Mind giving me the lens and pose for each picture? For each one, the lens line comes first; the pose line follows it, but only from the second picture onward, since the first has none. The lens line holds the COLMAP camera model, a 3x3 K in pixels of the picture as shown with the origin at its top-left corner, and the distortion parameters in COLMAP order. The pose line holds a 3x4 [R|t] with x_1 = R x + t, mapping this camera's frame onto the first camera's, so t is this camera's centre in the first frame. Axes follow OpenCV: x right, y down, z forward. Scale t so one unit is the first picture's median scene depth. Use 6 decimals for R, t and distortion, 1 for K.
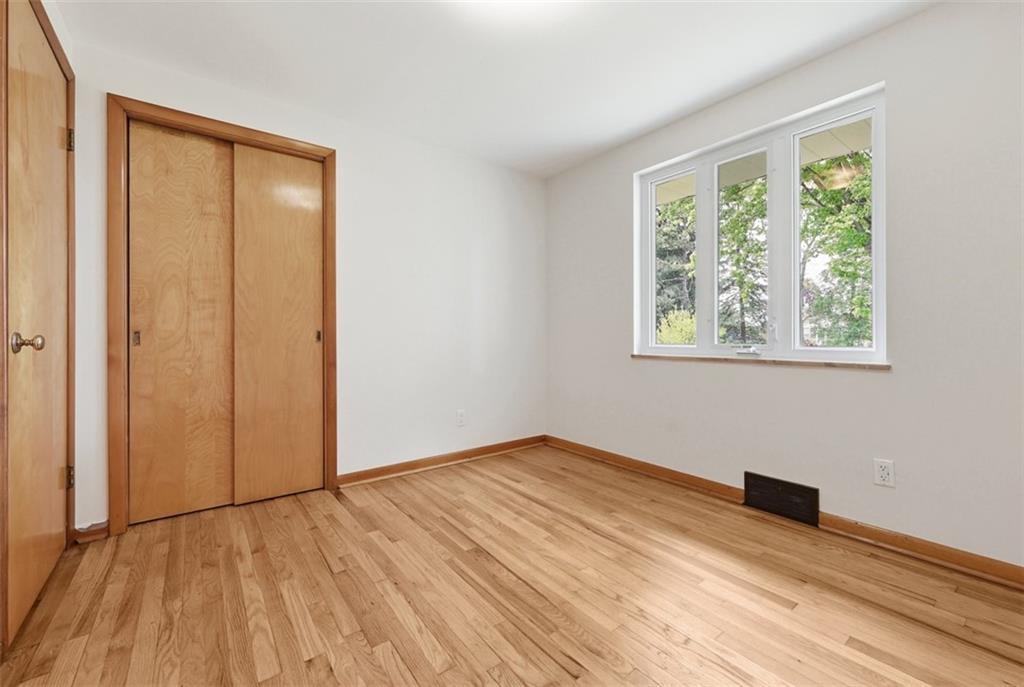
lens RADIAL K [[416.7, 0, 507.1], [0, 416.7, 334.3], [0, 0, 1]] dist [-0.001224, -0.000094]
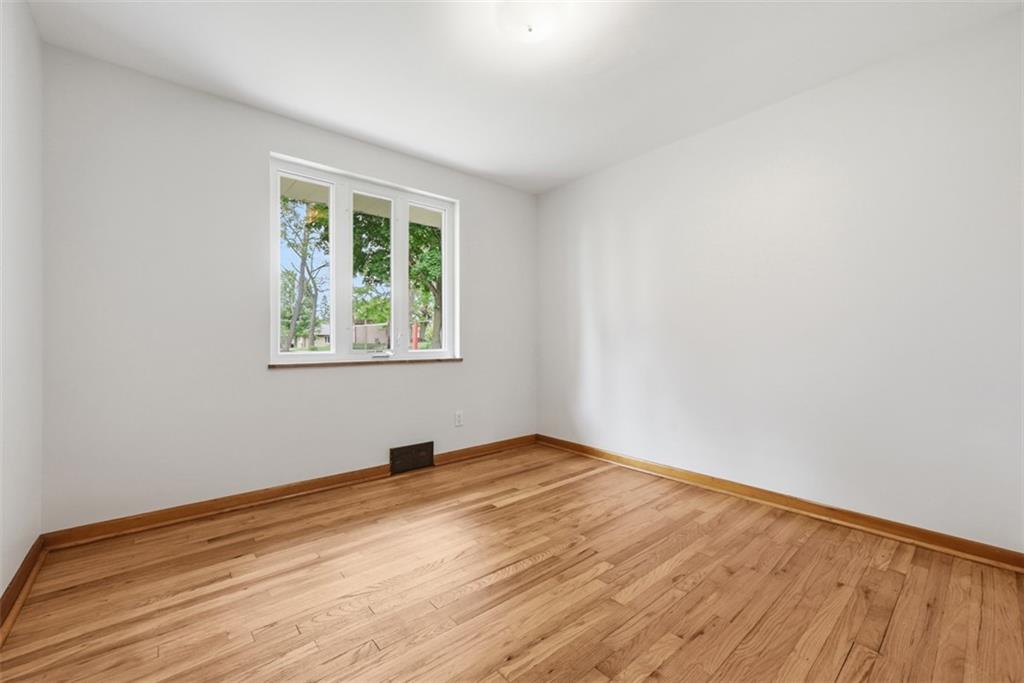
lens RADIAL K [[416.7, 0, 507.0], [0, 416.7, 346.8], [0, 0, 1]] dist [-0.001224, -0.000094]
pose [[-0.054102, -0.012600, 0.998456, -0.704483], [-0.001131, 0.999921, 0.012557, 0.002478], [-0.998535, -0.000450, -0.054112, 0.709833]]
